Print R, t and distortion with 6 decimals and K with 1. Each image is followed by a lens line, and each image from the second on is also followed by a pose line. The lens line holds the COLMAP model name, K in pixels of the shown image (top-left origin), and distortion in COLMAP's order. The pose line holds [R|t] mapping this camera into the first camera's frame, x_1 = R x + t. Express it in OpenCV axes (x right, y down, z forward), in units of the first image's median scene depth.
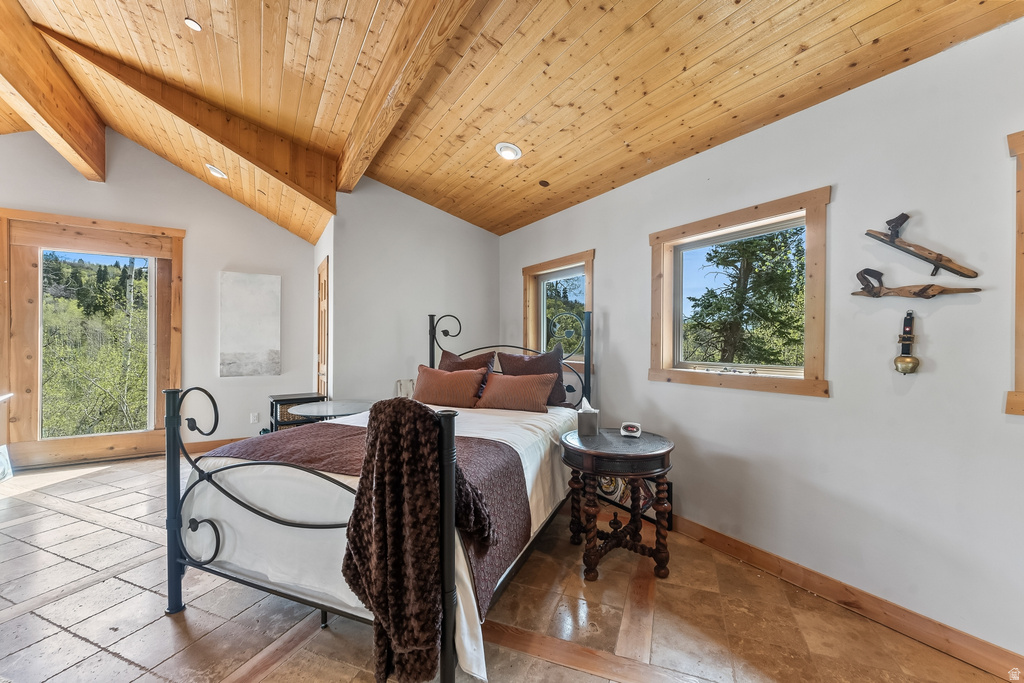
lens RADIAL K [[415.8, 0, 507.2], [0, 415.8, 345.5], [0, 0, 1]] dist [0.000857, -0.000114]
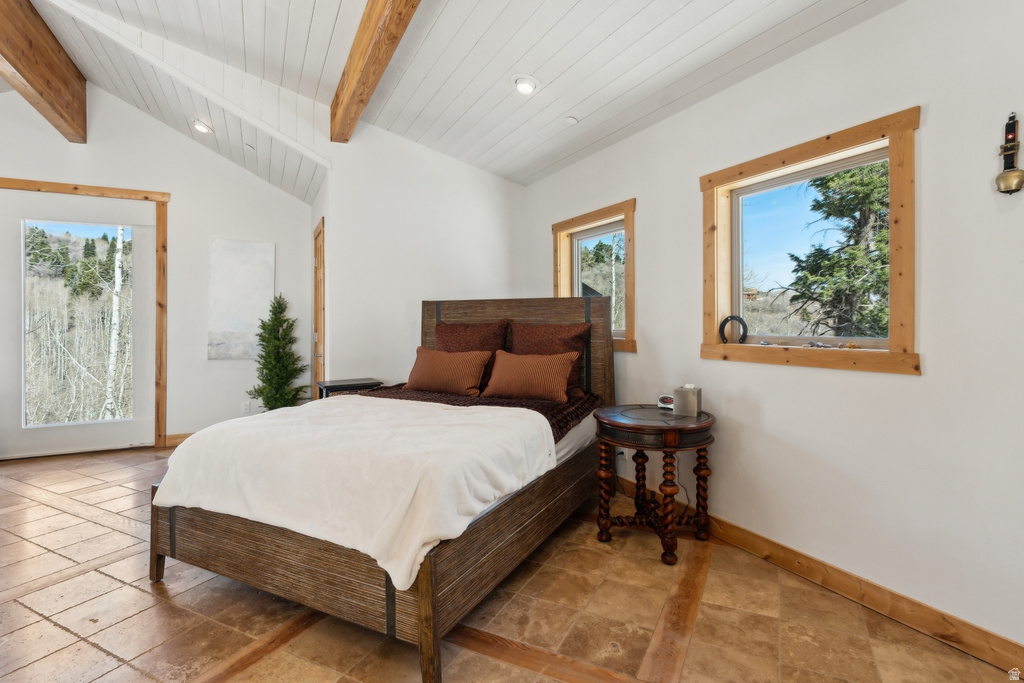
lens RADIAL K [[519.5, 0, 498.6], [0, 519.5, 327.7], [0, 0, 1]] dist [-0.000853, 0.000179]
pose [[0.994459, -0.008542, -0.104782, 0.074389], [0.008909, 0.999956, 0.003027, 0.021927], [0.104751, -0.003943, 0.994491, -0.053048]]
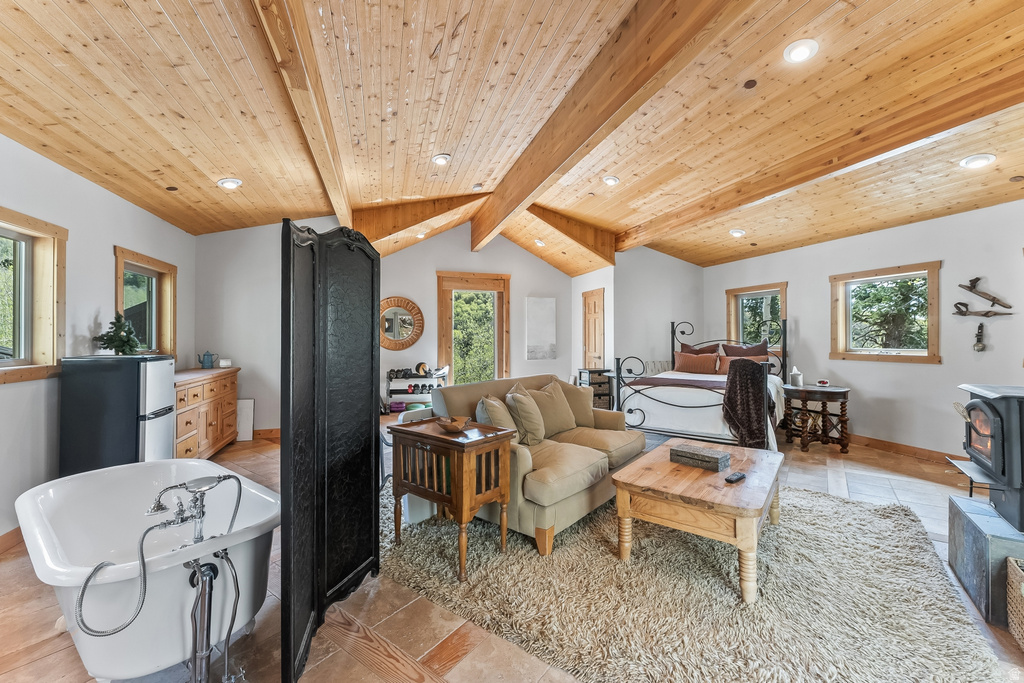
lens RADIAL K [[417.0, 0, 510.1], [0, 417.0, 338.0], [0, 0, 1]] dist [0.001172, -0.000205]
pose [[0.967952, -0.006658, -0.251046, -0.679475], [0.004754, 0.999955, -0.008191, 0.002495], [0.251089, 0.006735, 0.967941, -1.356774]]
